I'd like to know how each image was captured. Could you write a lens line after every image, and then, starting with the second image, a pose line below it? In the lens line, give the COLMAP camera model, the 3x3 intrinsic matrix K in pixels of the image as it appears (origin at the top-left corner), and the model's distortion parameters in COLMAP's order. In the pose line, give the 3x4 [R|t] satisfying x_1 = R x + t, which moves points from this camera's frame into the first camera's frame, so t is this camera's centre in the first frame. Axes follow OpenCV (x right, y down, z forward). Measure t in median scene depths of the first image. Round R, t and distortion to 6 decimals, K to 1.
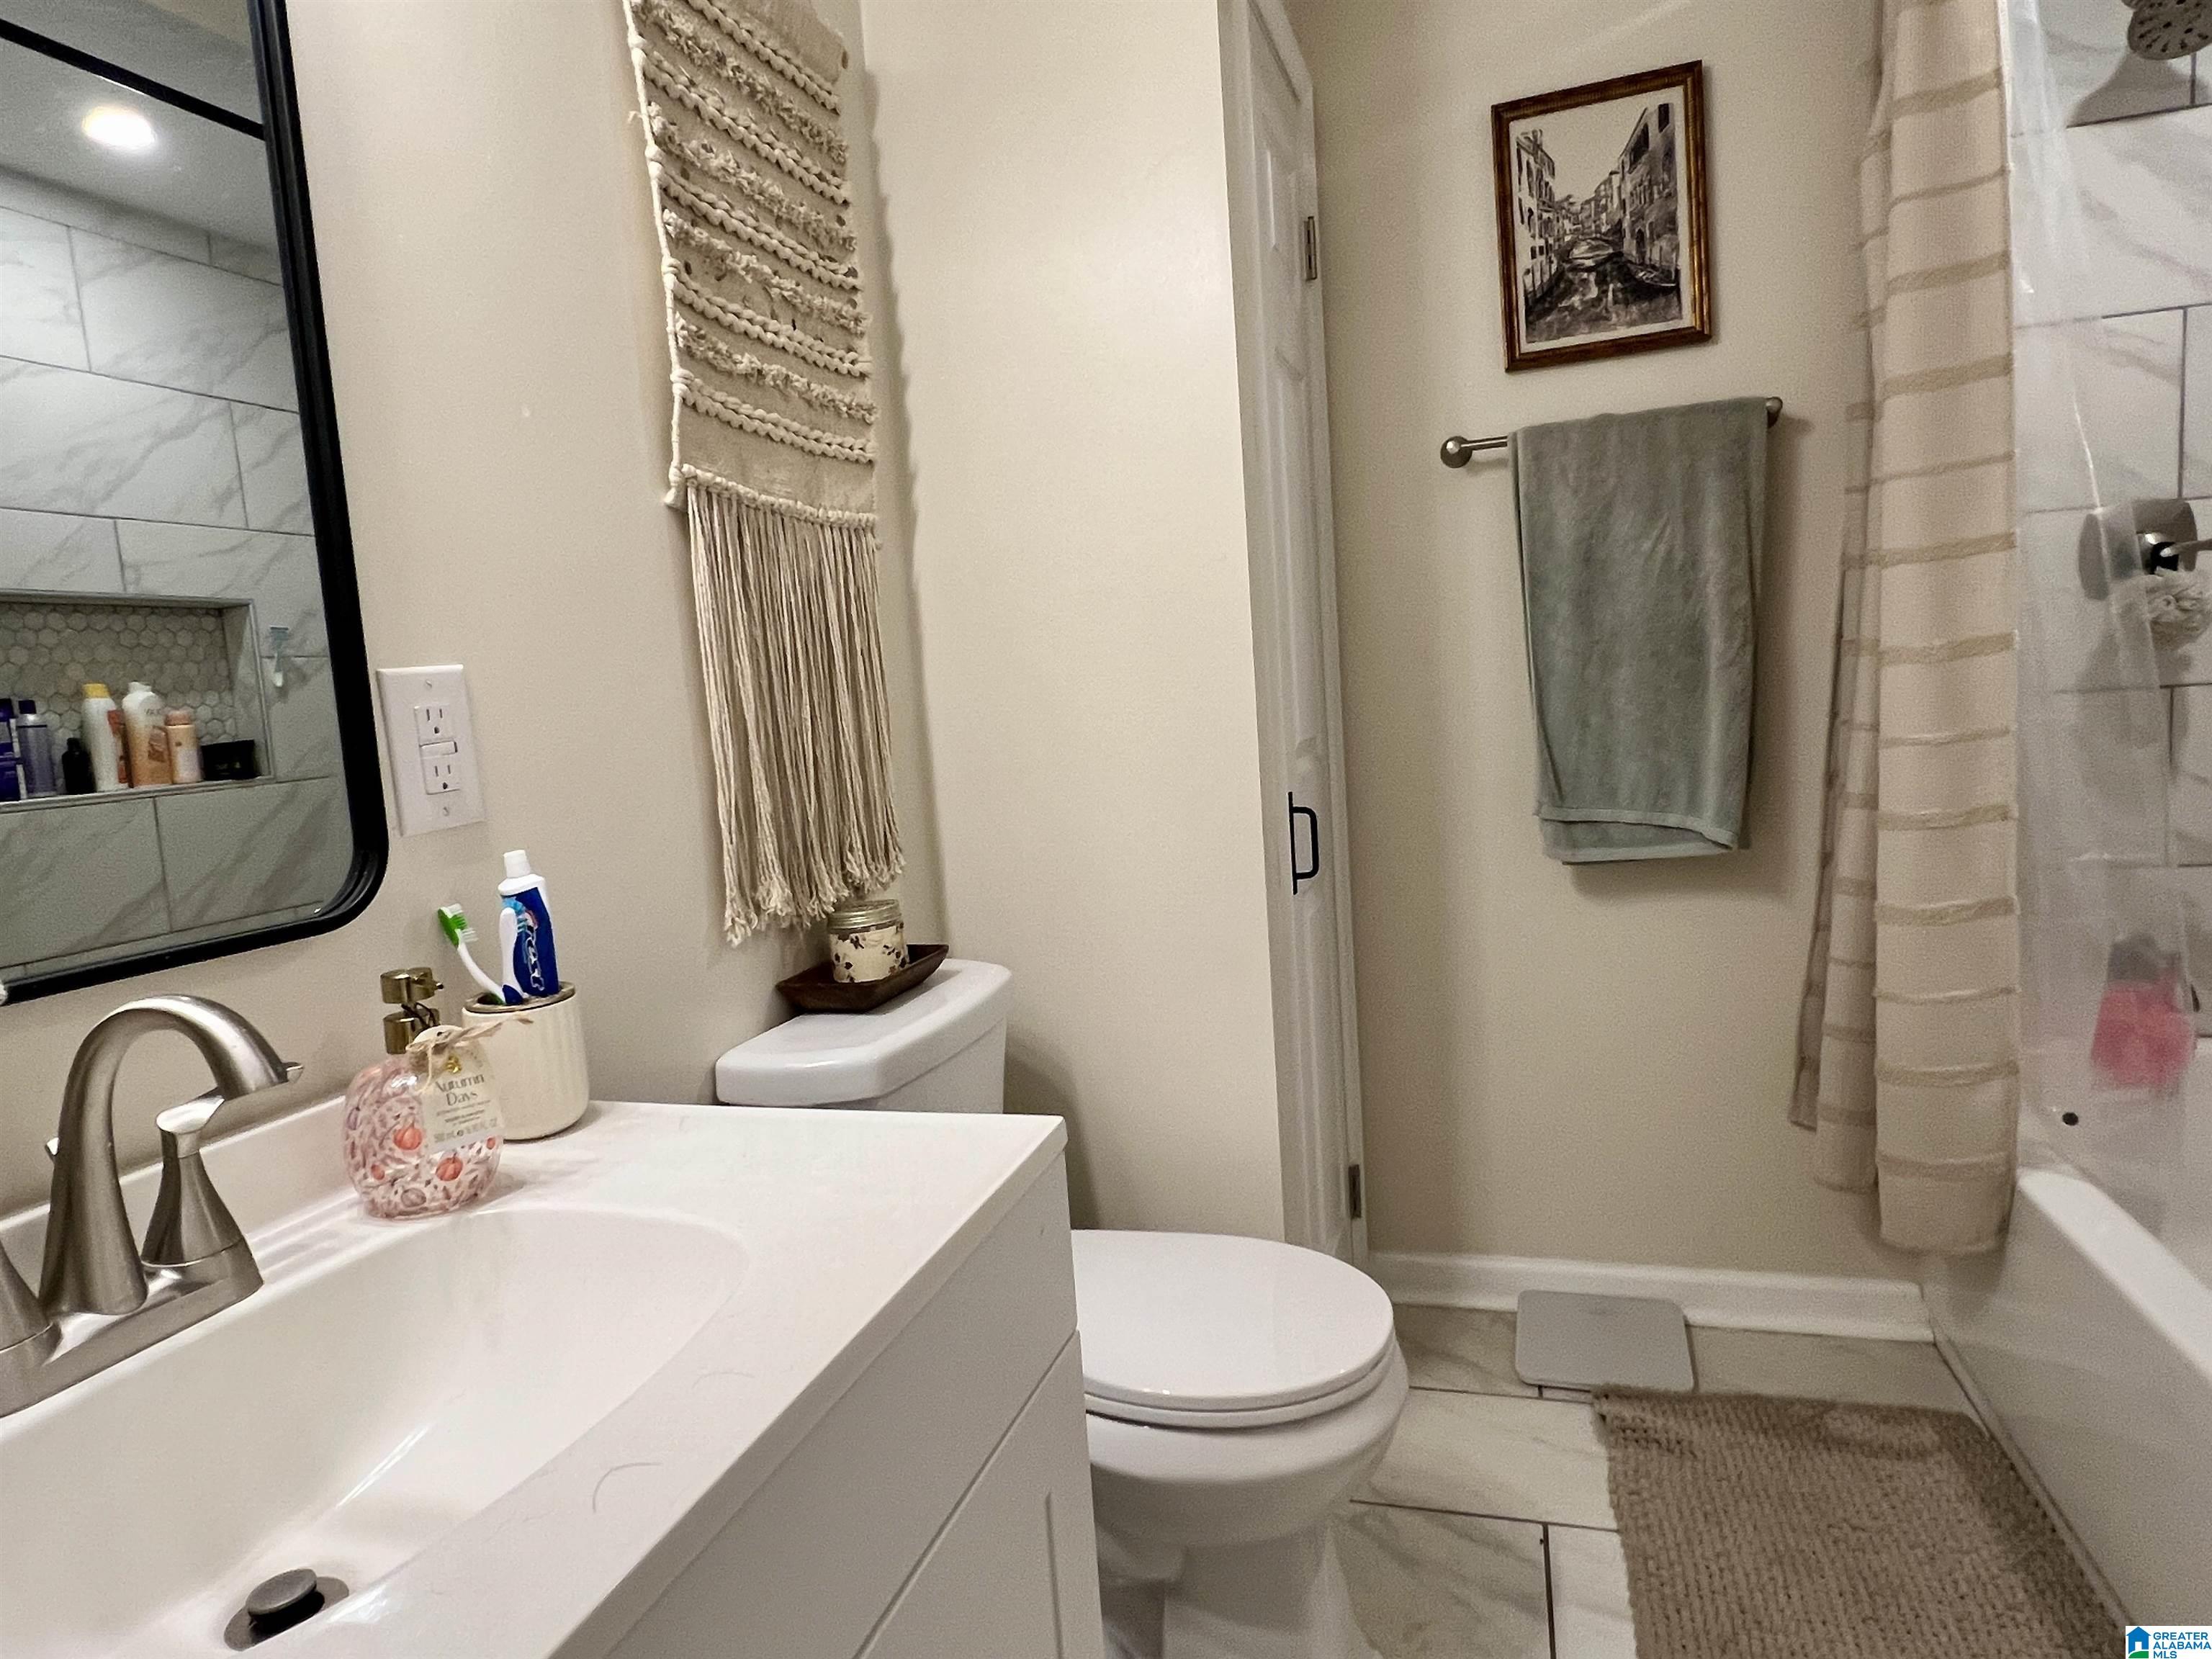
lens RADIAL K [[1307.9, 0, 1106.0], [0, 1307.9, 829.5], [0, 0, 1]] dist [-0.000476, 0.000934]
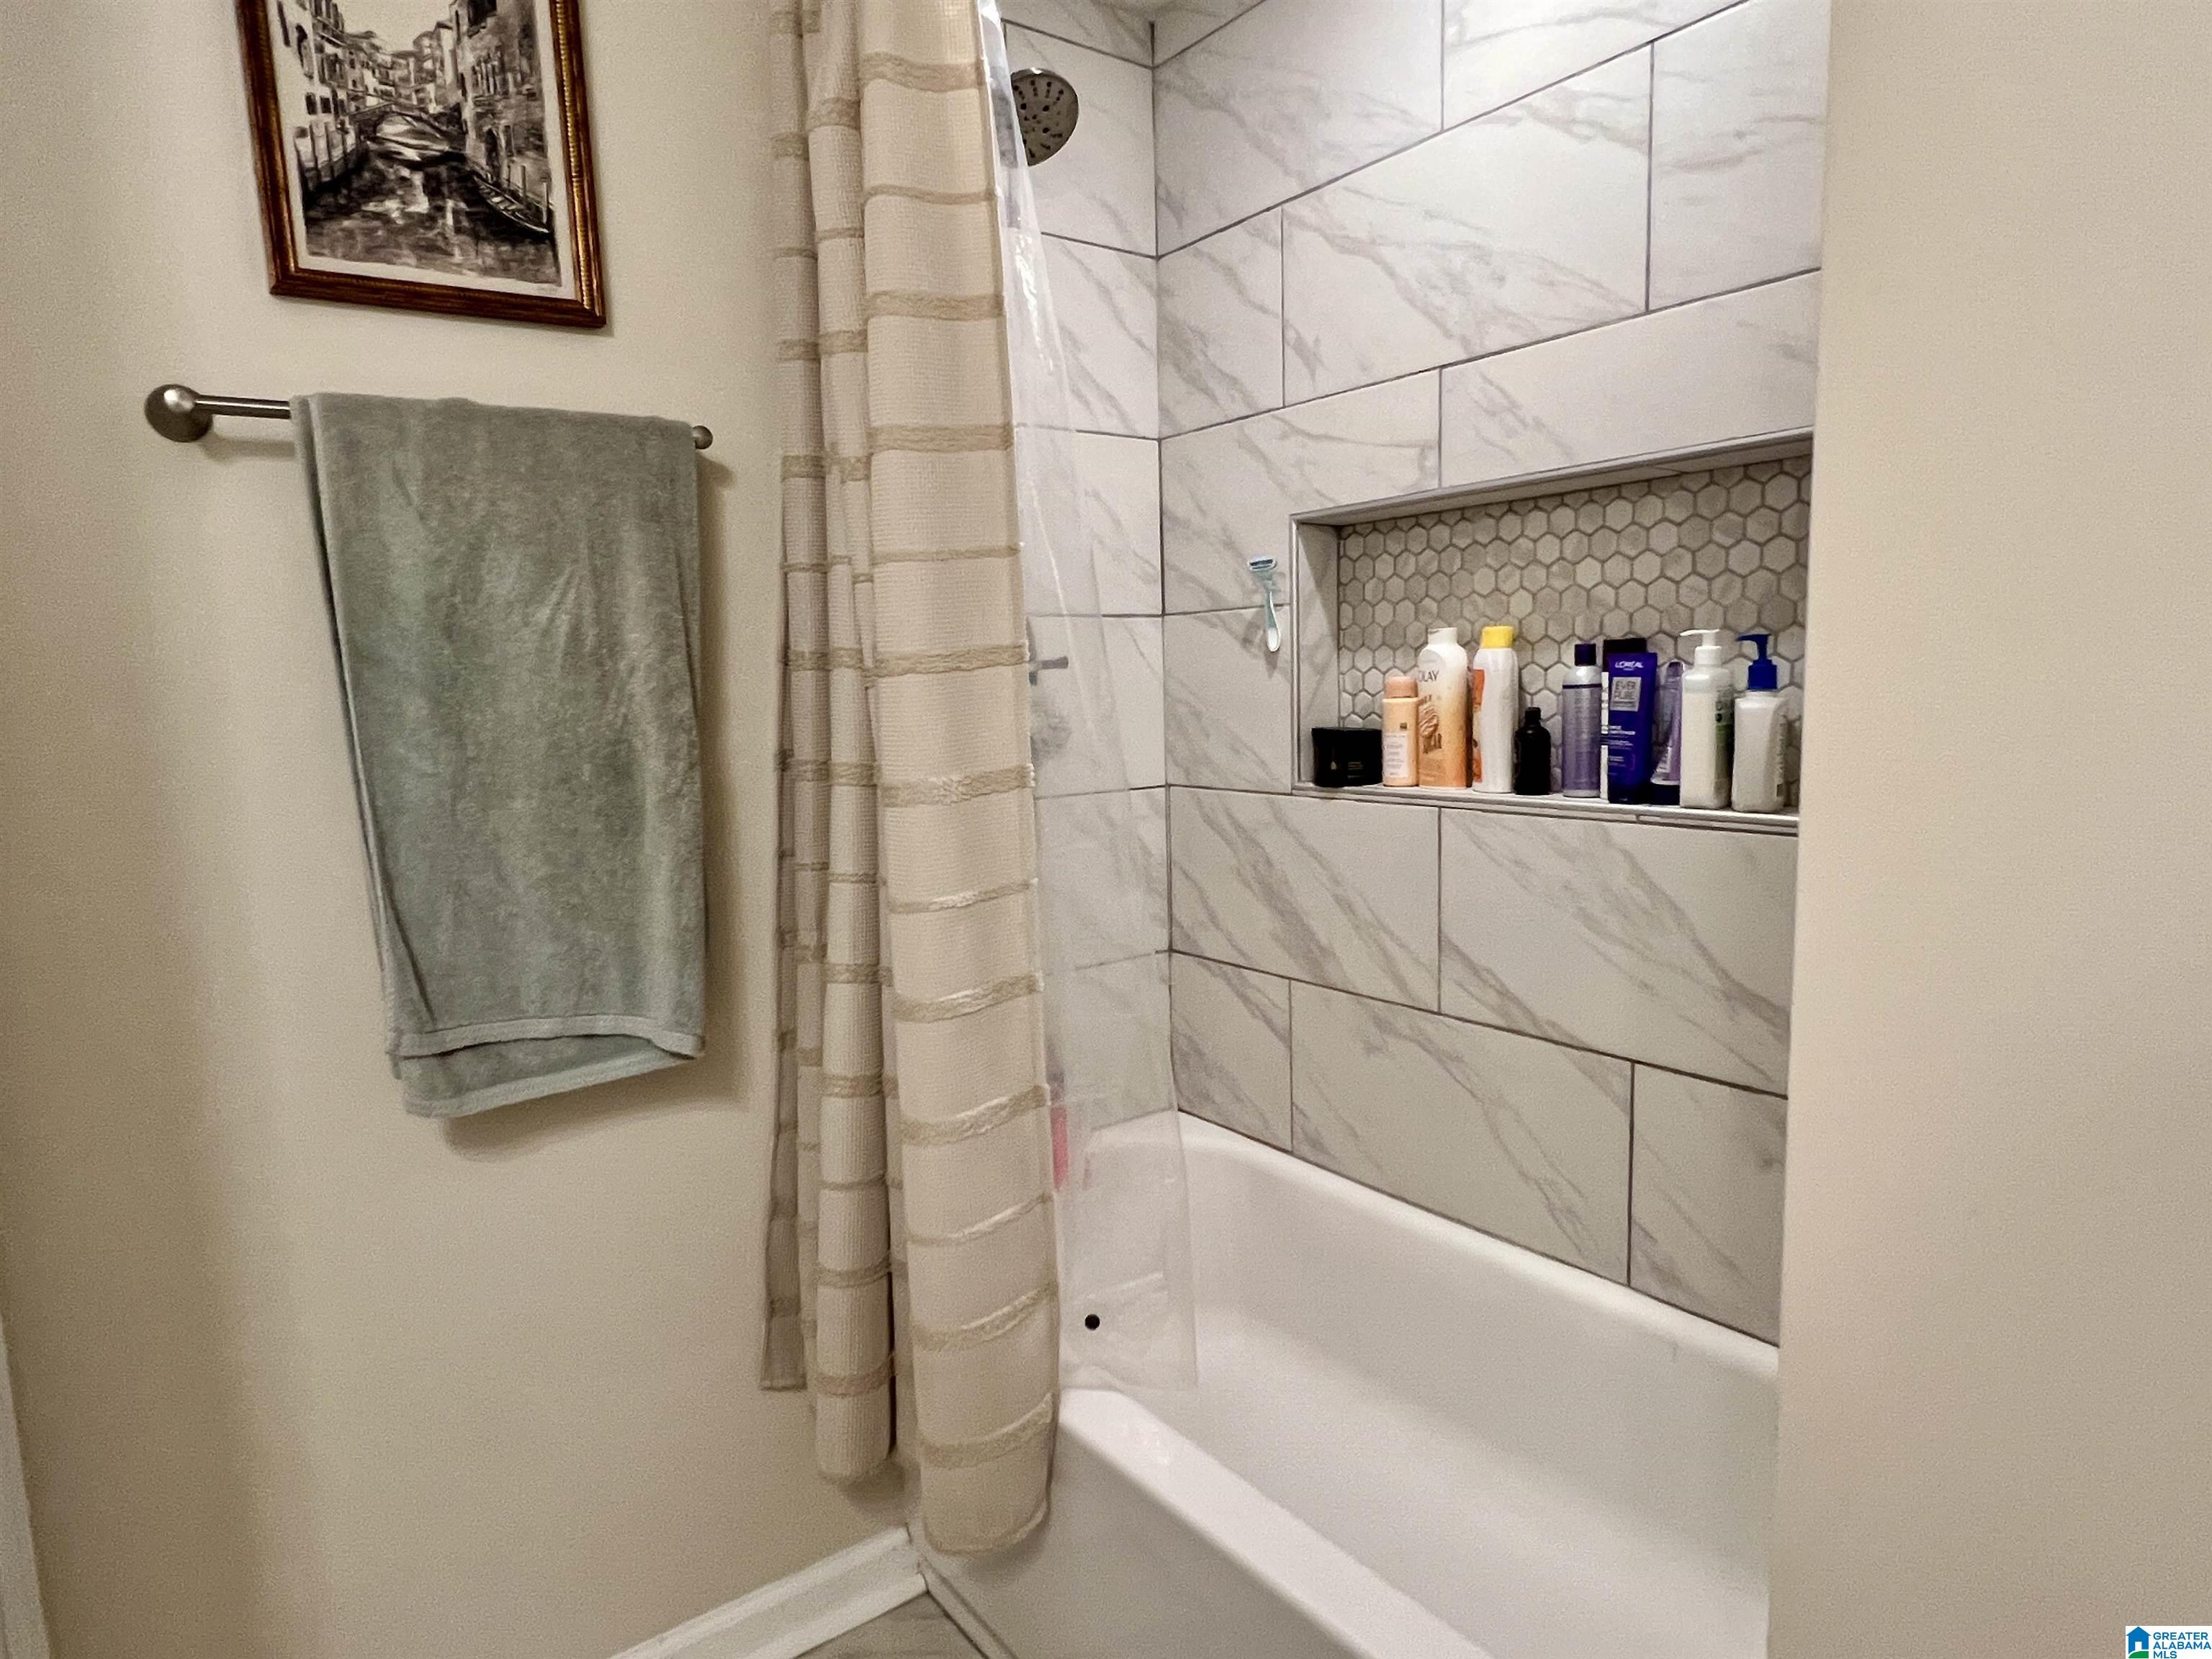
lens RADIAL K [[1307.9, 0, 1106.0], [0, 1307.9, 829.5], [0, 0, 1]] dist [-0.000476, 0.000934]
pose [[0.602698, -0.044341, 0.796736, 0.057975], [0.076331, 0.997080, -0.002251, -0.085848], [-0.794310, 0.062172, 0.604323, 0.383040]]
